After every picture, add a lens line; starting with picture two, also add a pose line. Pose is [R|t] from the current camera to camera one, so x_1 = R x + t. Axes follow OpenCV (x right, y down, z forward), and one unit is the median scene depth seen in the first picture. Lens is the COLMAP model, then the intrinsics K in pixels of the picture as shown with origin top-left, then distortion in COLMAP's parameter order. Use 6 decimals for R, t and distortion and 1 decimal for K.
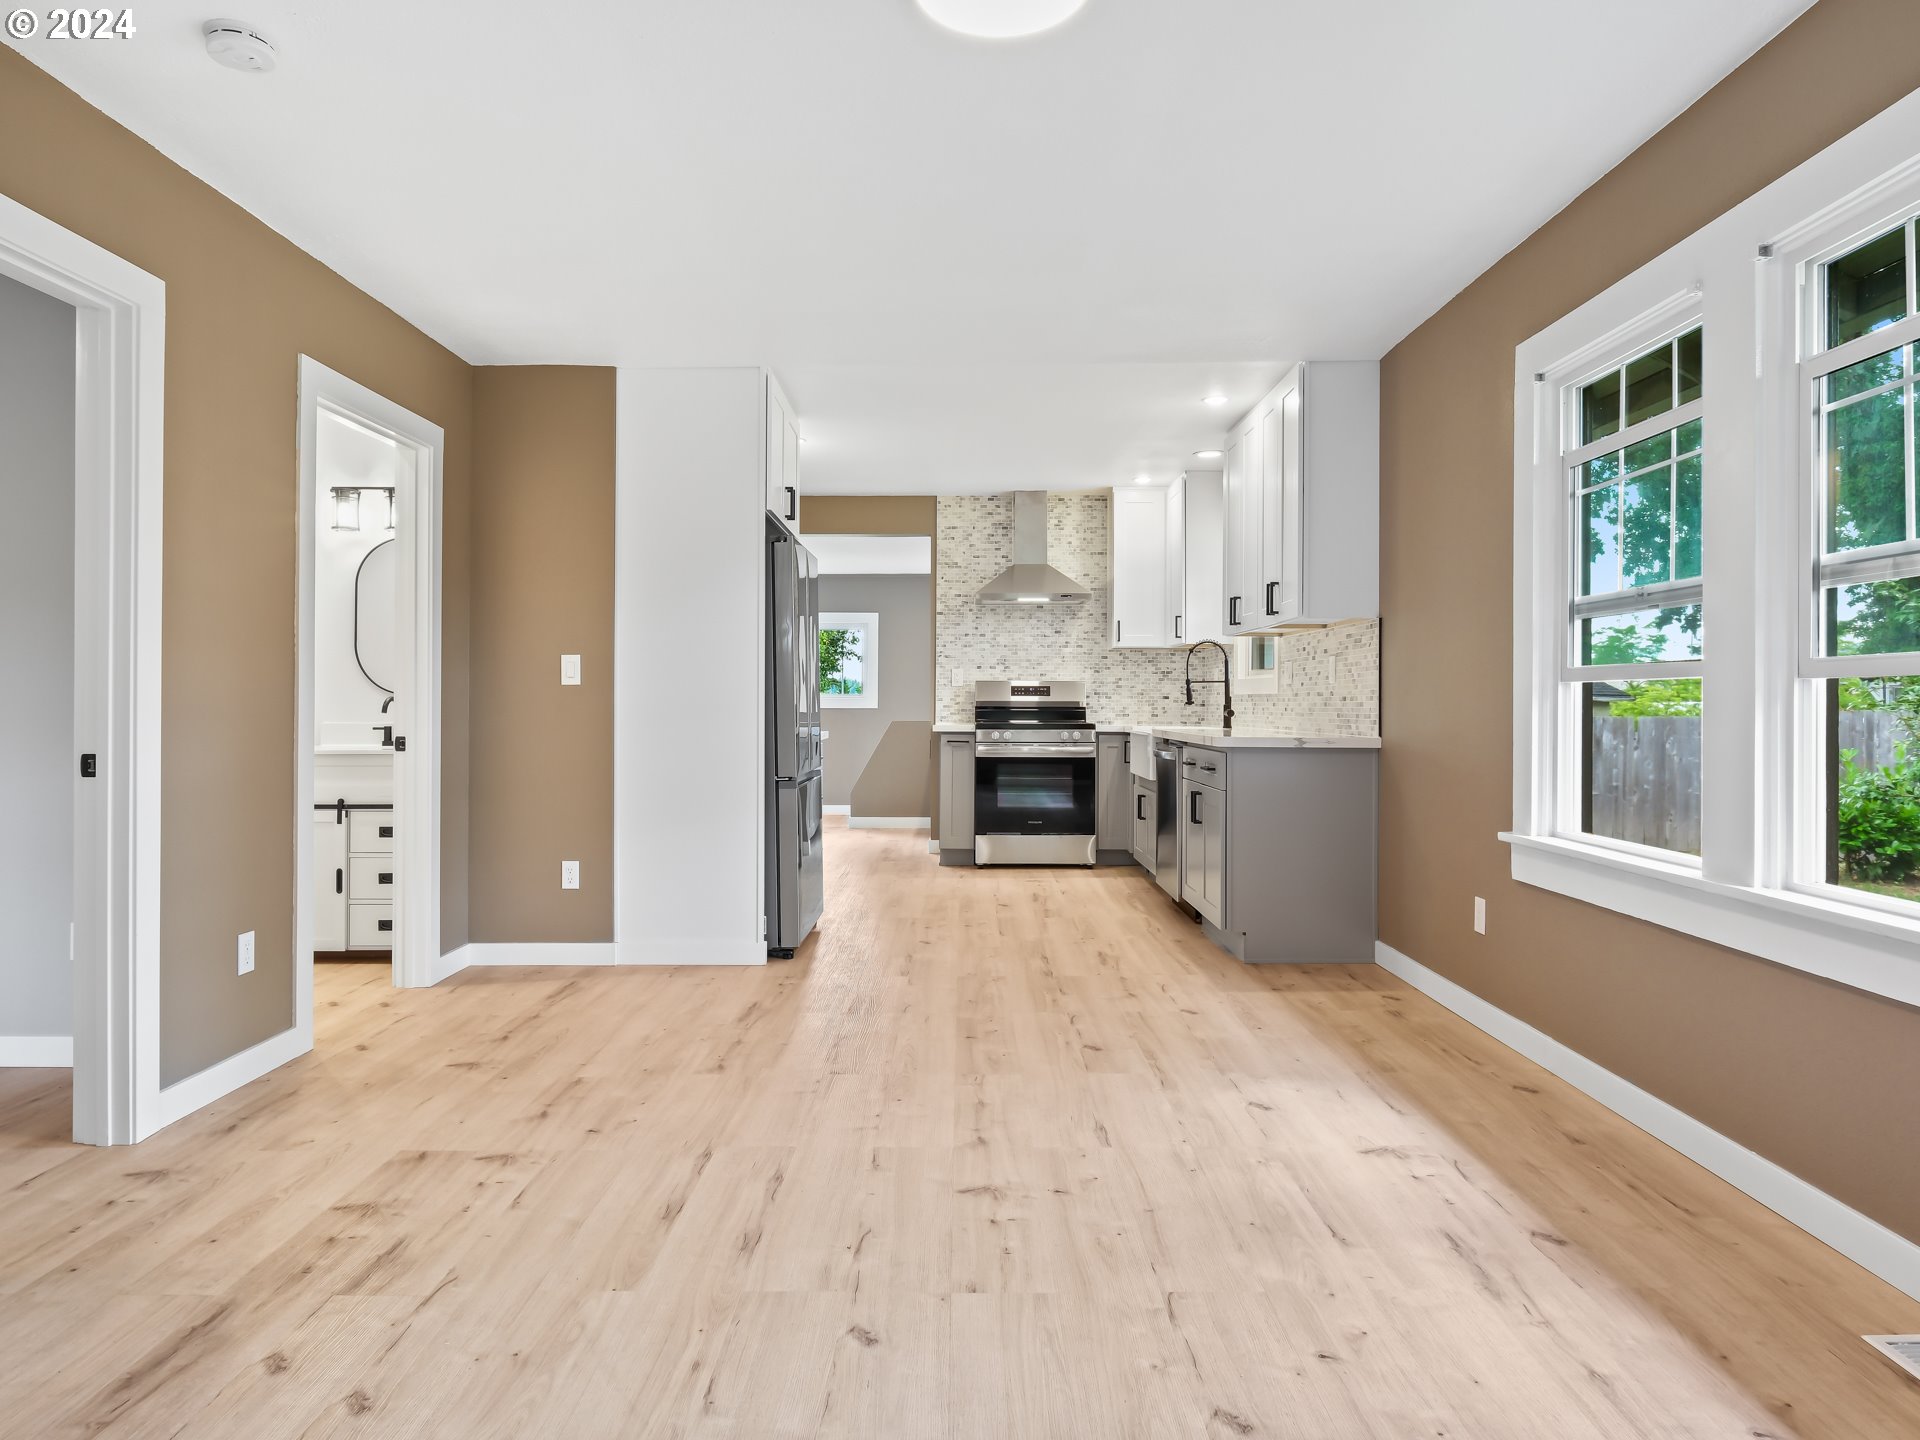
lens RADIAL K [[1147.5, 0, 942.4], [0, 1147.5, 700.2], [0, 0, 1]] dist [-0.003147, -0.003454]
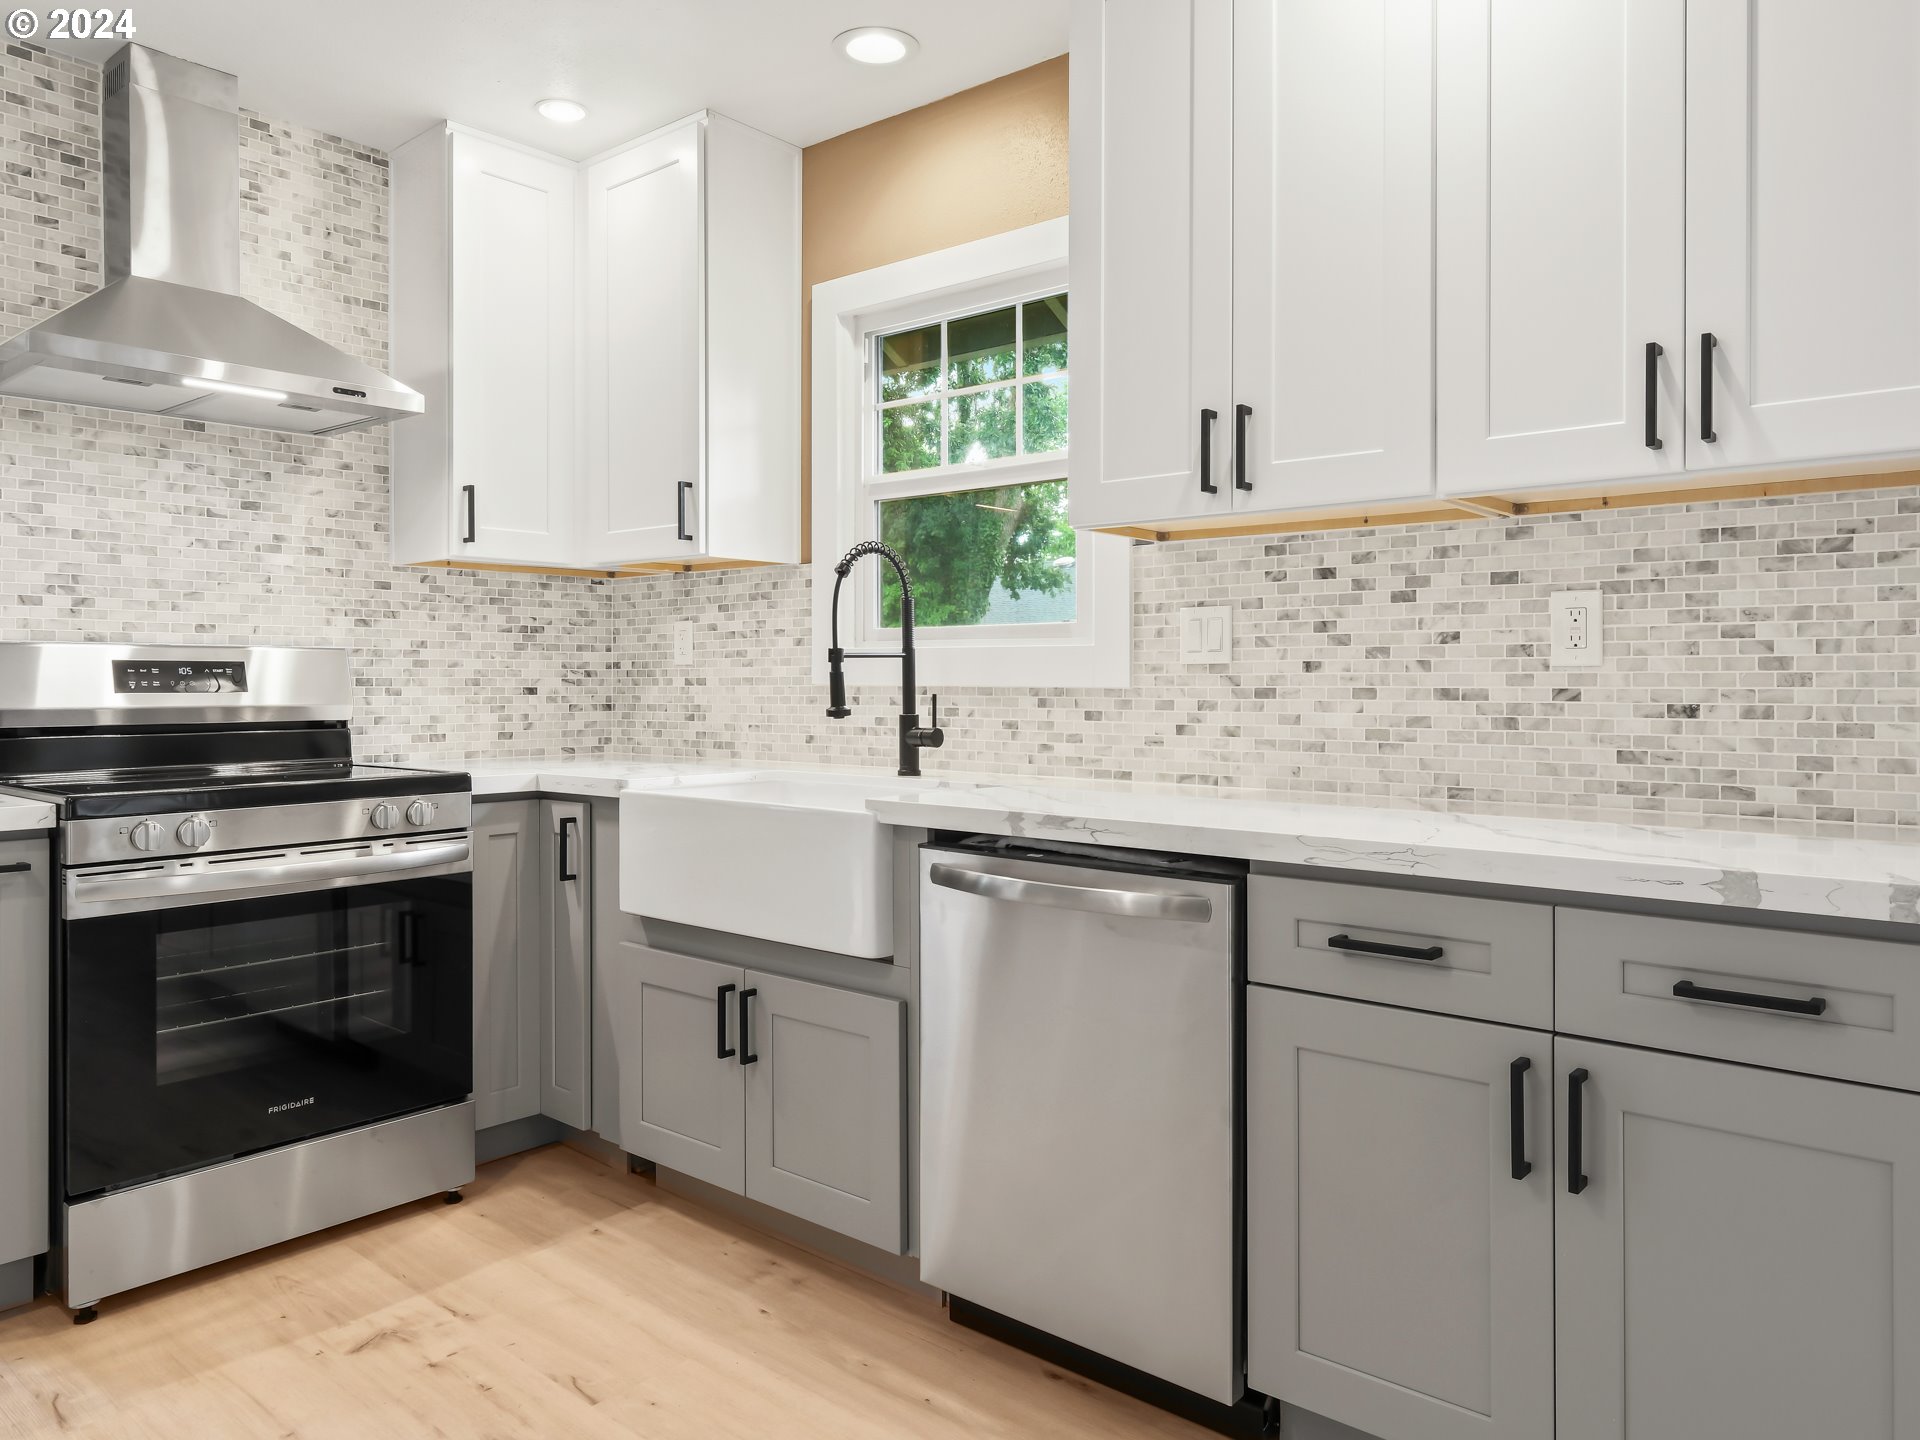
lens RADIAL K [[1319.0, 0, 952.7], [0, 1319.0, 686.7], [0, 0, 1]] dist [-0.001485, 0.001647]
pose [[0.643452, -0.008630, 0.765438, -0.122499], [0.000932, 0.999945, 0.010490, -0.015178], [-0.765486, -0.006036, 0.643424, 1.031949]]
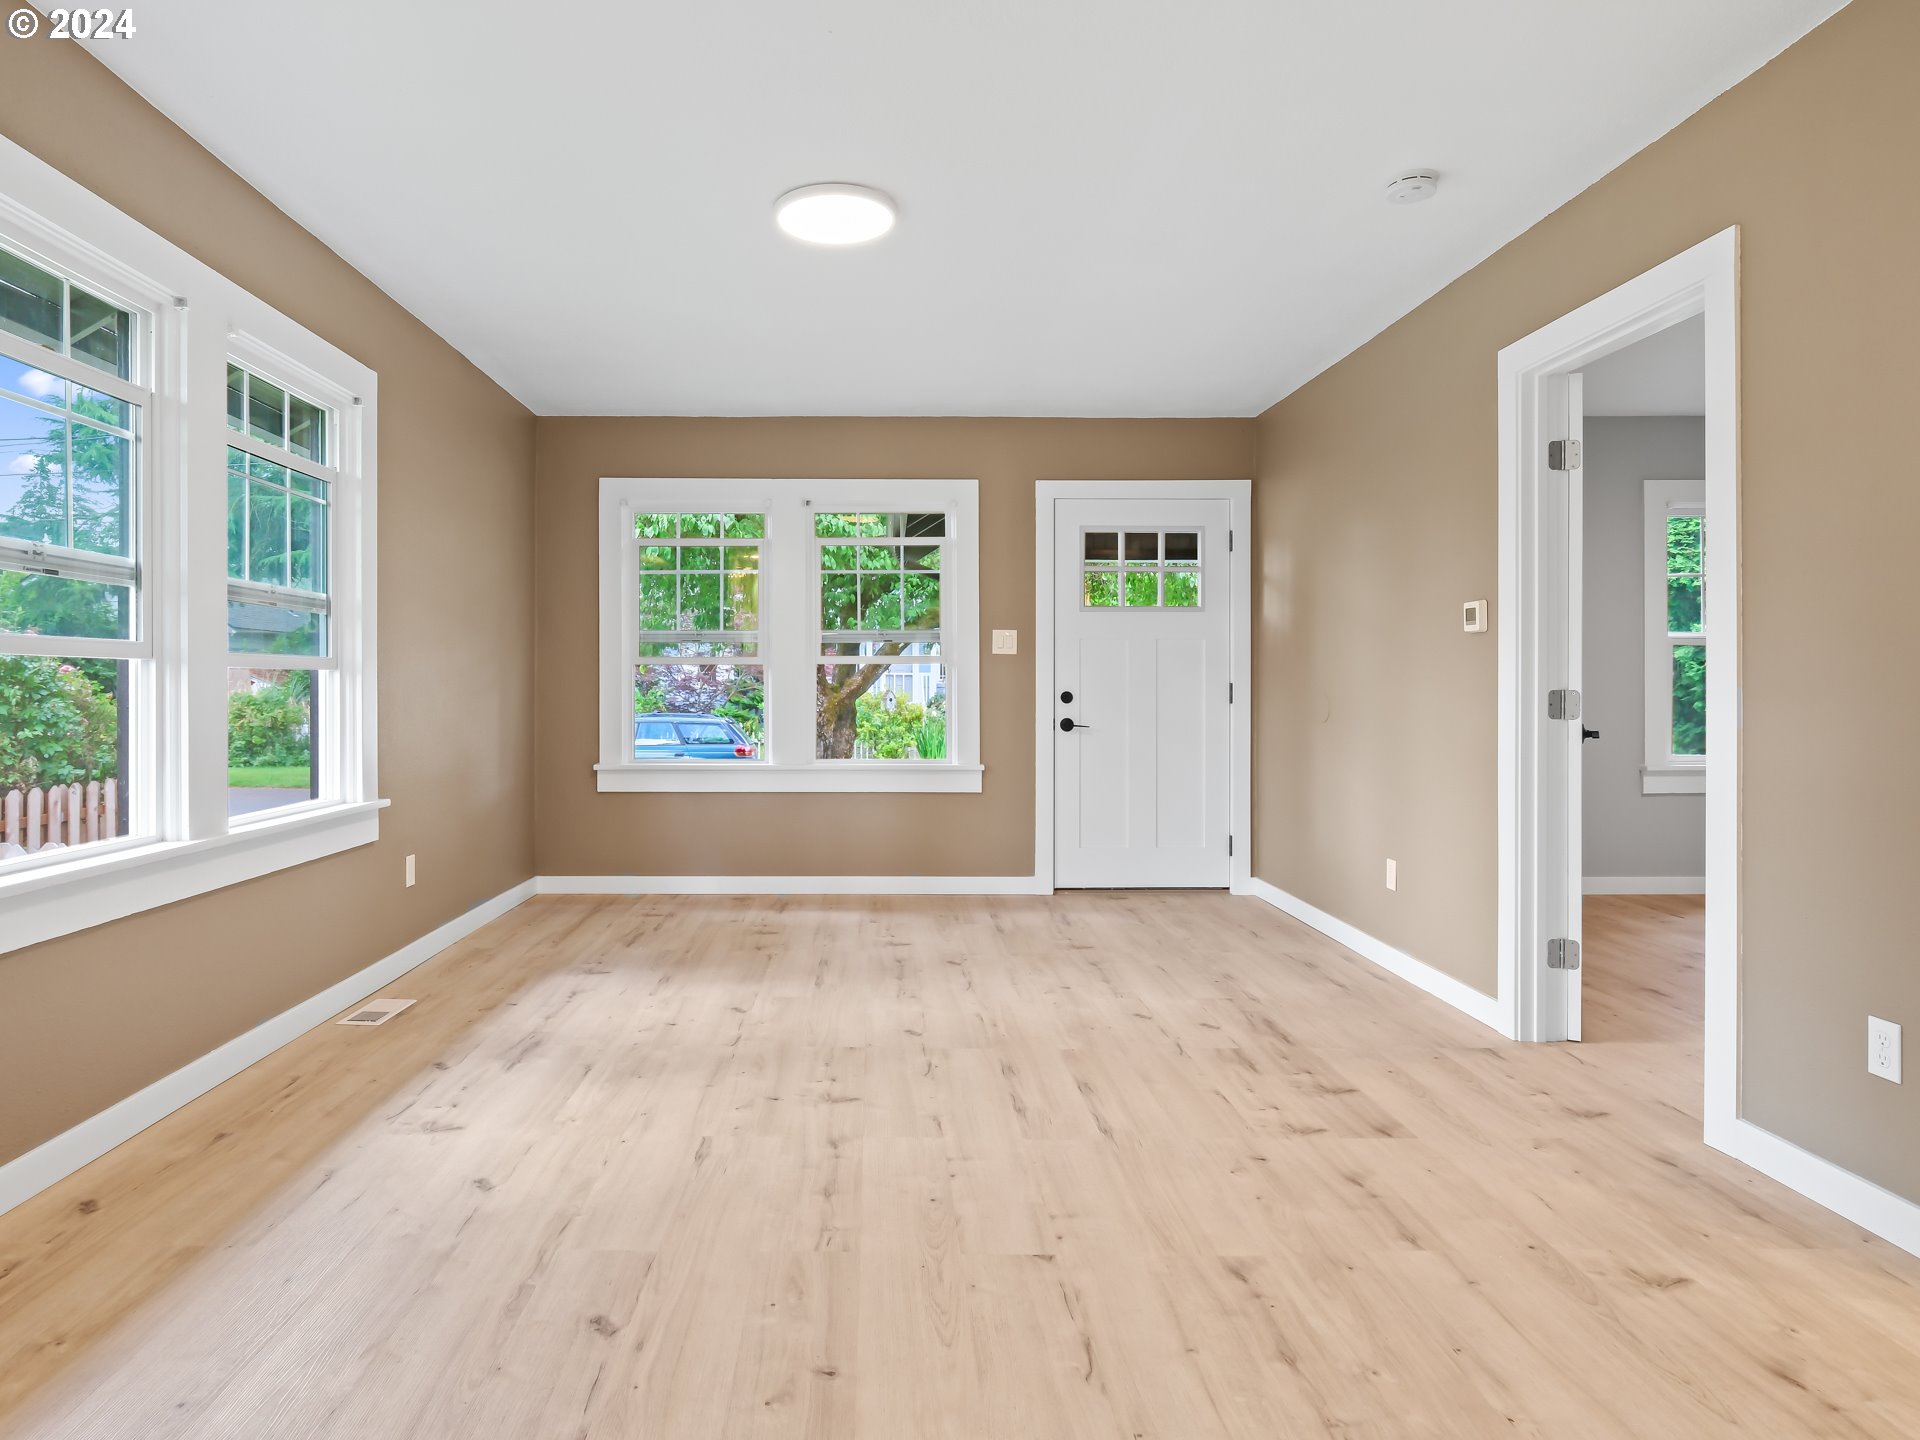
lens RADIAL K [[1122.5, 0, 878.2], [0, 1122.5, 687.1], [0, 0, 1]] dist [-0.005405, -0.003576]
pose [[-0.999786, -0.002788, -0.020501, 0.010785], [-0.002701, 0.999987, -0.004289, 0.004136], [0.020513, -0.004232, -0.999781, 1.202104]]
